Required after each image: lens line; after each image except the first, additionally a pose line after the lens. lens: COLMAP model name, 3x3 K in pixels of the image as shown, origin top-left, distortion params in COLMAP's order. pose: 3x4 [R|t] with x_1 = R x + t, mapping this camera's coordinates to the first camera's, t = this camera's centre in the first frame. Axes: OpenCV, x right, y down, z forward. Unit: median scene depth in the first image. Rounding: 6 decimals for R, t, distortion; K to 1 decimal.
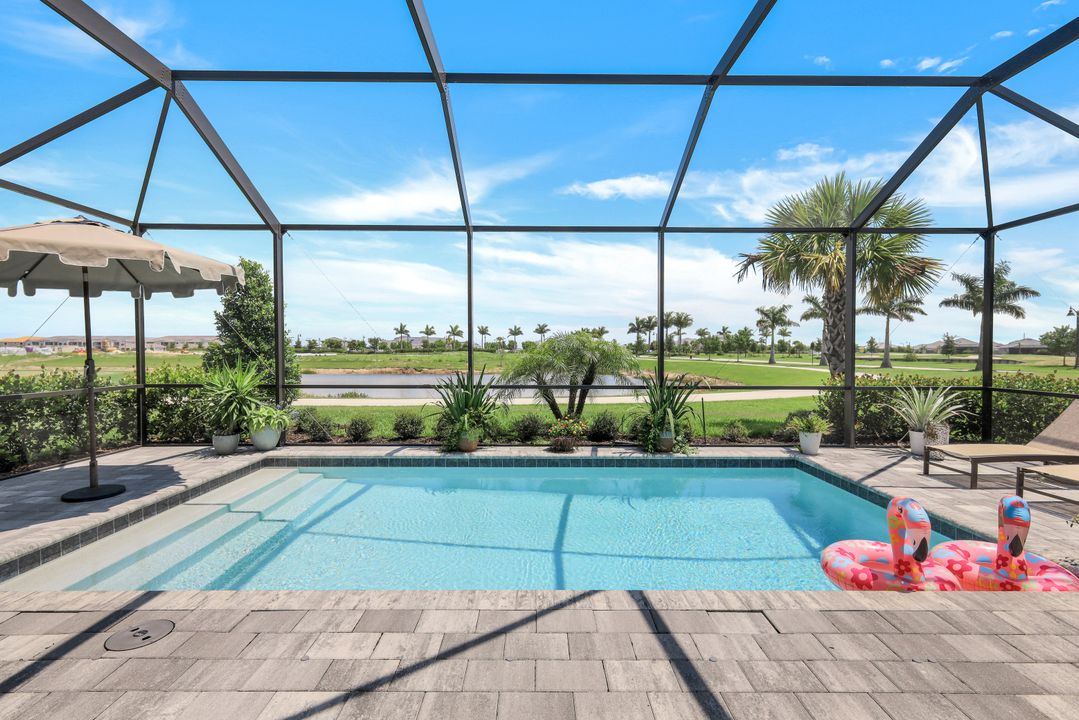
lens RADIAL K [[486.8, 0, 539.5], [0, 486.8, 360.0], [0, 0, 1]] dist [0.000010, -0.000225]
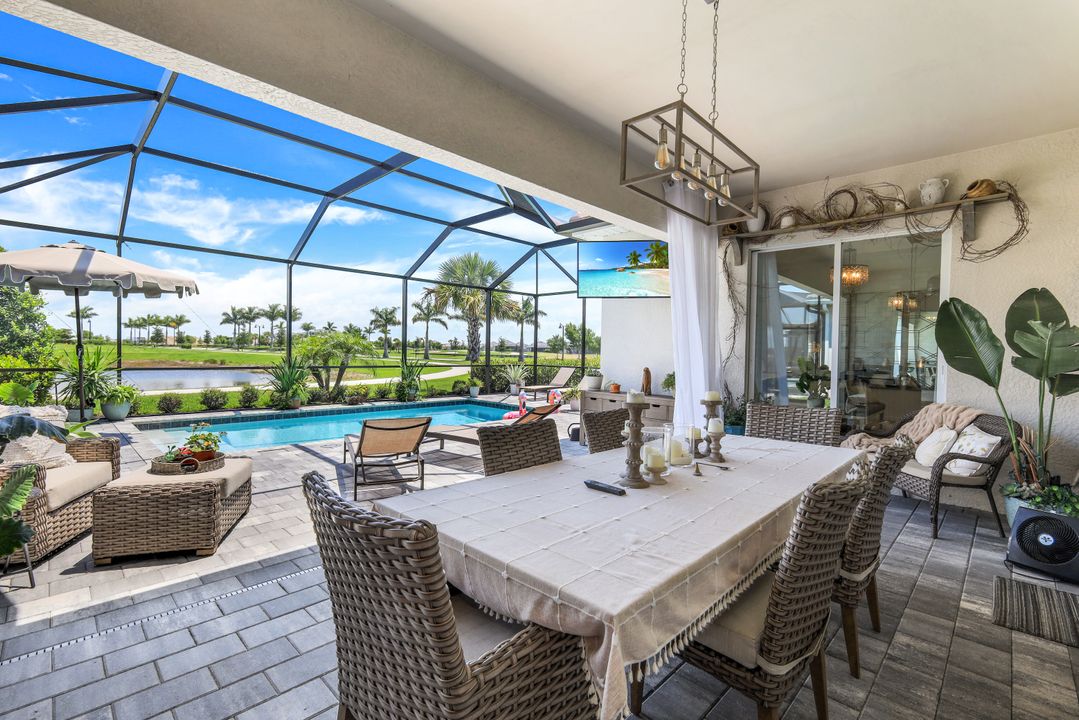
lens RADIAL K [[479.8, 0, 539.7], [0, 479.8, 355.3], [0, 0, 1]] dist [0.000193, 0.000761]
pose [[0.706117, 0.004228, 0.708083, -0.592495], [-0.004171, 0.999990, -0.001811, 0.015994], [-0.708083, -0.001674, 0.706127, -0.540331]]
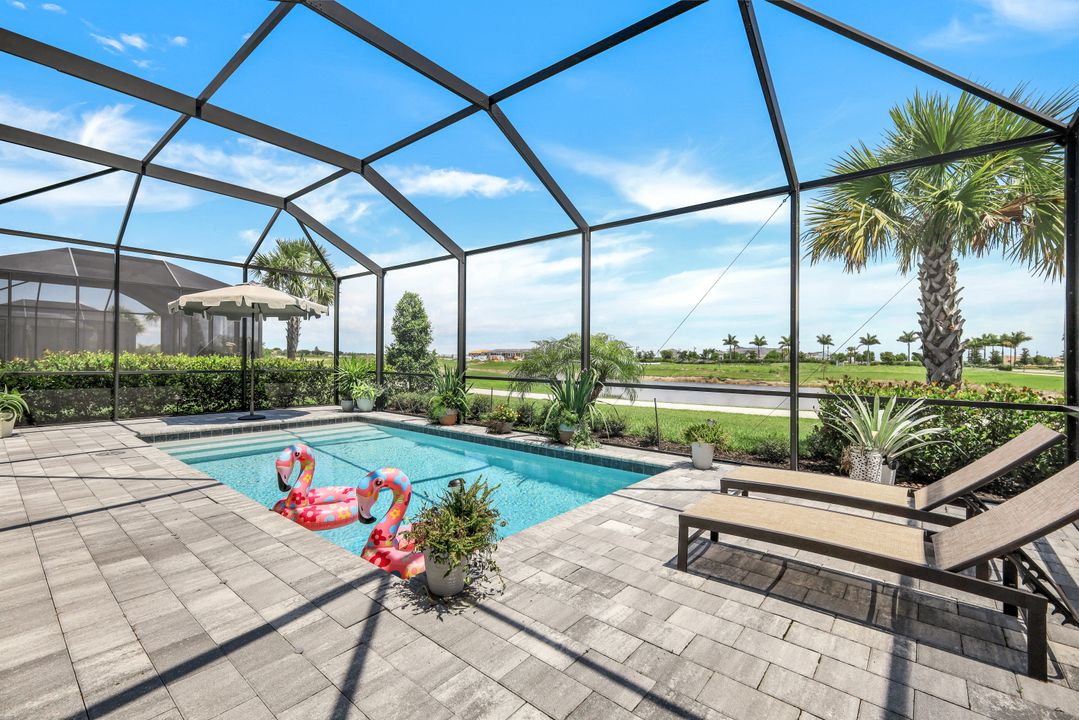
lens RADIAL K [[464.3, 0, 539.5], [0, 464.3, 356.3], [0, 0, 1]] dist [0.002167, 0.000269]
pose [[0.767658, 0.003943, -0.640848, 0.740592], [-0.023514, 0.999481, -0.022018, 0.021693], [0.640429, 0.031971, 0.767352, 0.175495]]
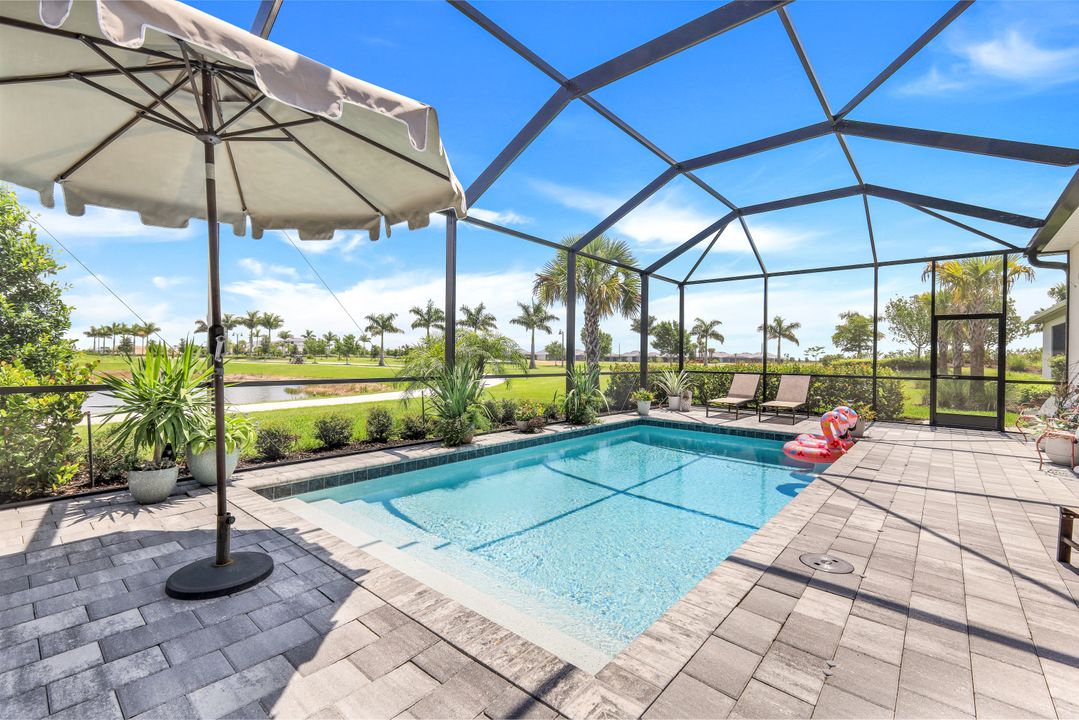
lens RADIAL K [[465.3, 0, 543.5], [0, 465.3, 355.4], [0, 0, 1]] dist [-0.001484, 0.000327]
pose [[0.657494, 0.010016, 0.753393, -0.656812], [0.004114, 0.999849, -0.016882, 0.024923], [-0.753449, 0.014199, 0.657353, 0.239994]]
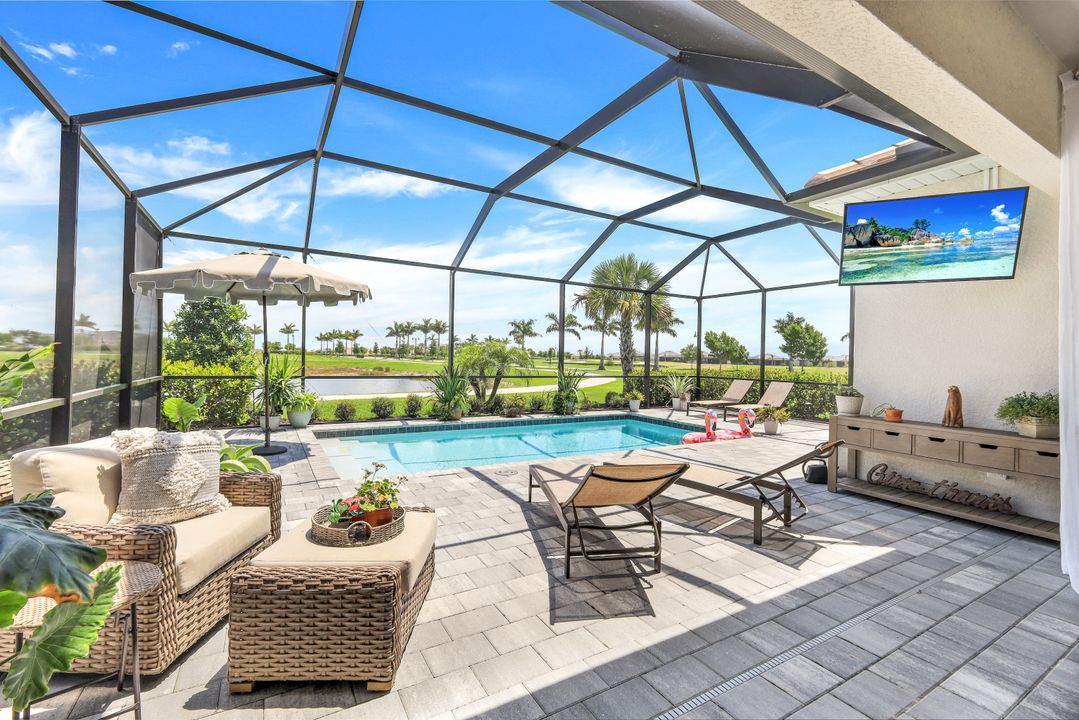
lens RADIAL K [[464.3, 0, 539.5], [0, 464.3, 356.3], [0, 0, 1]] dist [0.002167, 0.000269]
pose [[0.867639, 0.017223, 0.496896, -0.555542], [-0.009540, 0.999793, -0.017995, 0.014841], [-0.497103, 0.010873, 0.867623, -0.309278]]
